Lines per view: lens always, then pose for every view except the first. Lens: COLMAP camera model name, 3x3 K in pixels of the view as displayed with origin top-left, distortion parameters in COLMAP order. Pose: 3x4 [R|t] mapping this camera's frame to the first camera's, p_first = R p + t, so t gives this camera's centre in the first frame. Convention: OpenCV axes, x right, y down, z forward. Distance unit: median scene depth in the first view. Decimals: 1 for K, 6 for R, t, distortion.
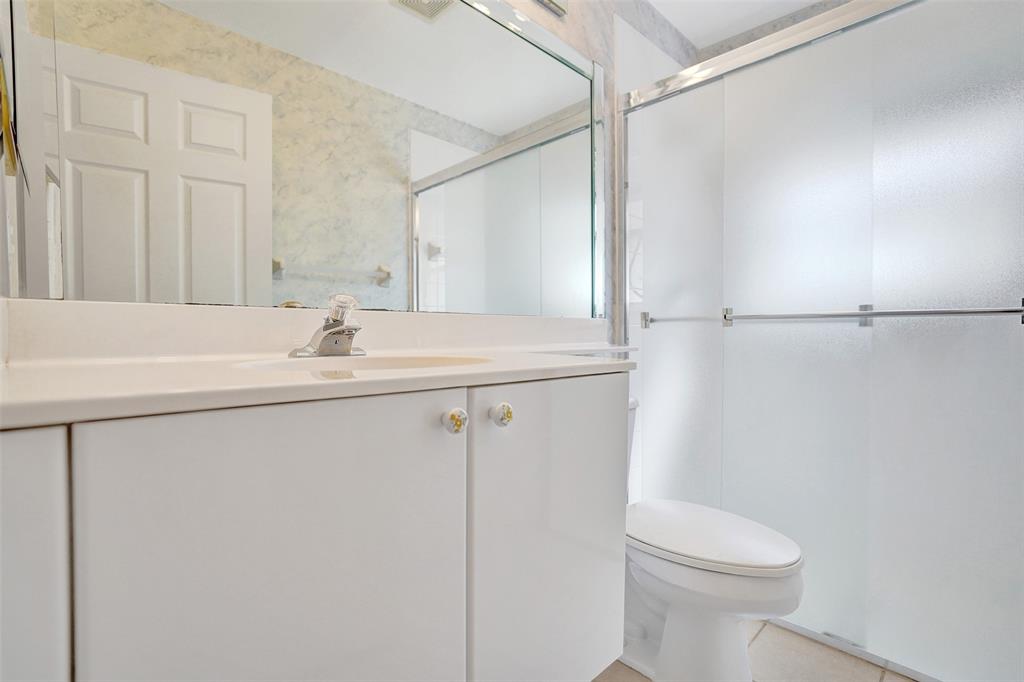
lens RADIAL K [[478.7, 0, 550.3], [0, 478.7, 346.9], [0, 0, 1]] dist [-0.065971, 0.021466]
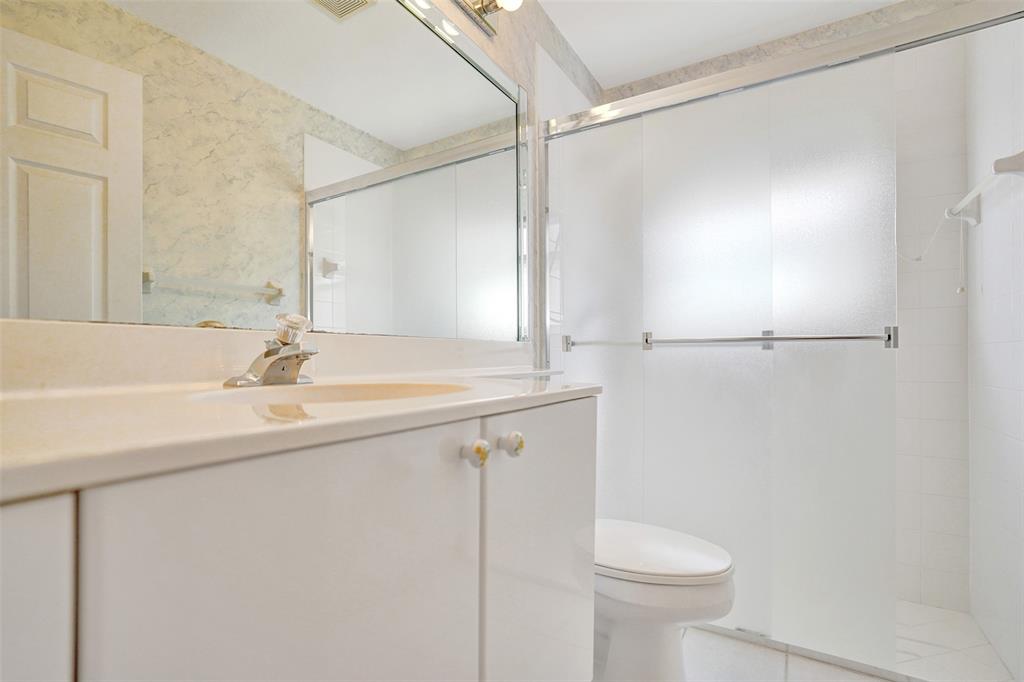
lens RADIAL K [[478.7, 0, 517.1], [0, 478.7, 359.1], [0, 0, 1]] dist [-0.065971, 0.021466]
pose [[0.969219, -0.004567, 0.246156, -0.153358], [0.009575, 0.999771, -0.019152, -0.004161], [-0.246012, 0.020919, 0.969041, 0.037375]]
